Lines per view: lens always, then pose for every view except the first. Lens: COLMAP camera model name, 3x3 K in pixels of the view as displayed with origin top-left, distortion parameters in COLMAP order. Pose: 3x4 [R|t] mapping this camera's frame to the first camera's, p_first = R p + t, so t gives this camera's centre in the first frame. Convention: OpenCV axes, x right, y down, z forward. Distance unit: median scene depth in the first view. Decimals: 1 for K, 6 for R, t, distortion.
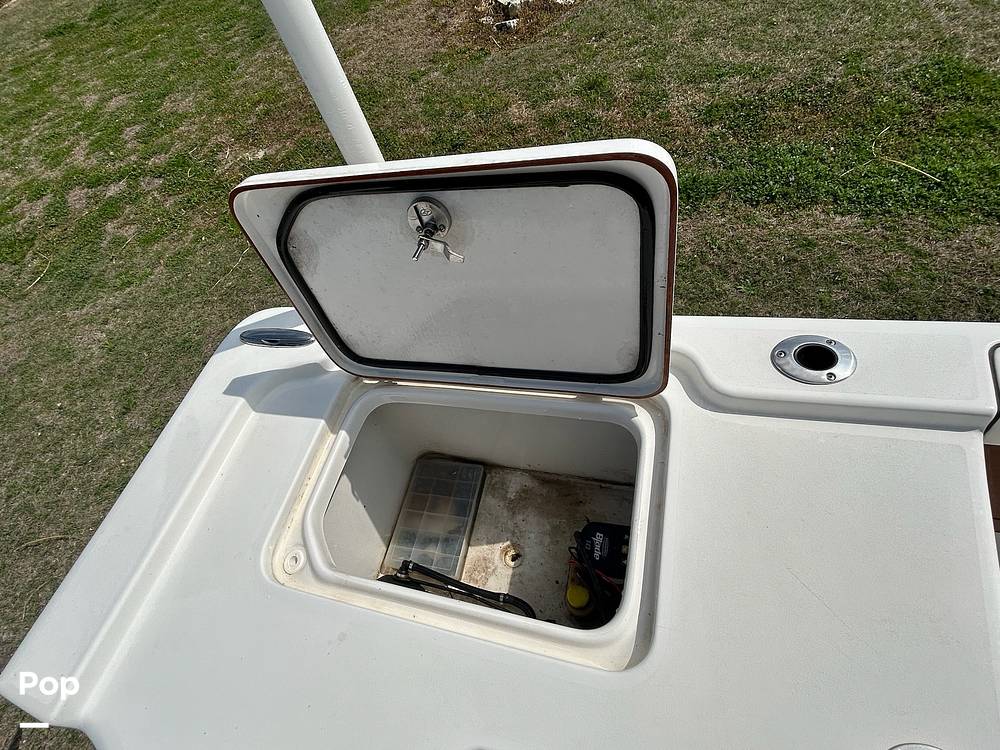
lens RADIAL K [[493.3, 0, 497.6], [0, 493.3, 373.9], [0, 0, 1]] dist [-0.004302, 0.006131]
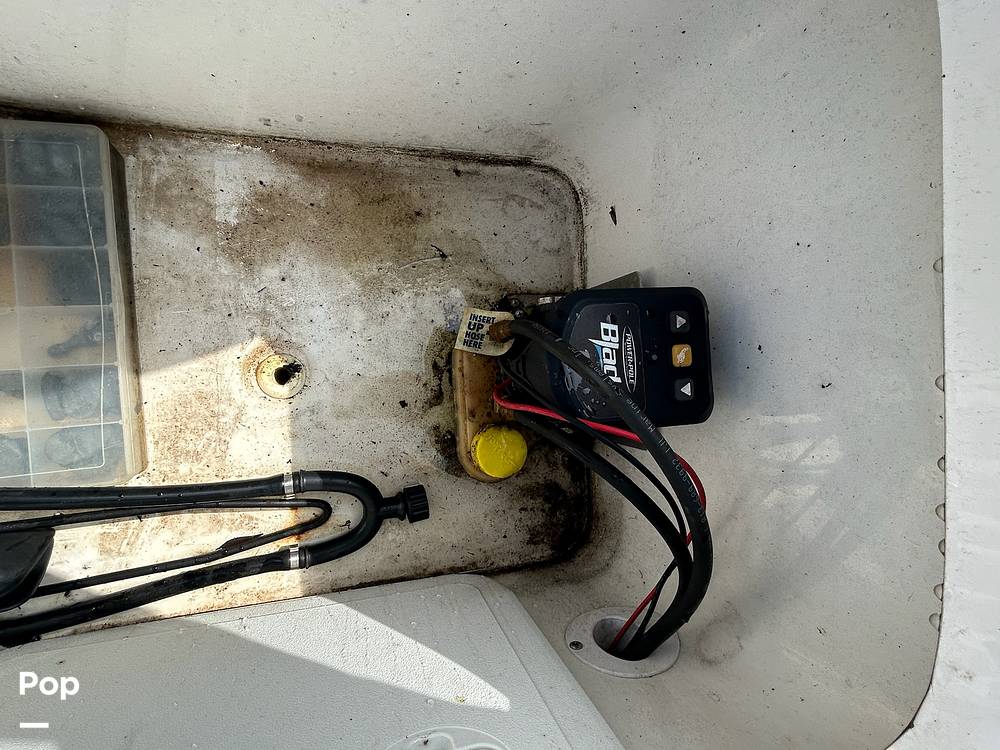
lens RADIAL K [[493.3, 0, 496.9], [0, 493.3, 377.3], [0, 0, 1]] dist [-0.004302, 0.006131]
pose [[0.829909, -0.276881, 0.484343, -0.016643], [-0.059981, 0.818841, 0.570878, 0.128039], [-0.554665, -0.502828, 0.662956, 0.603125]]
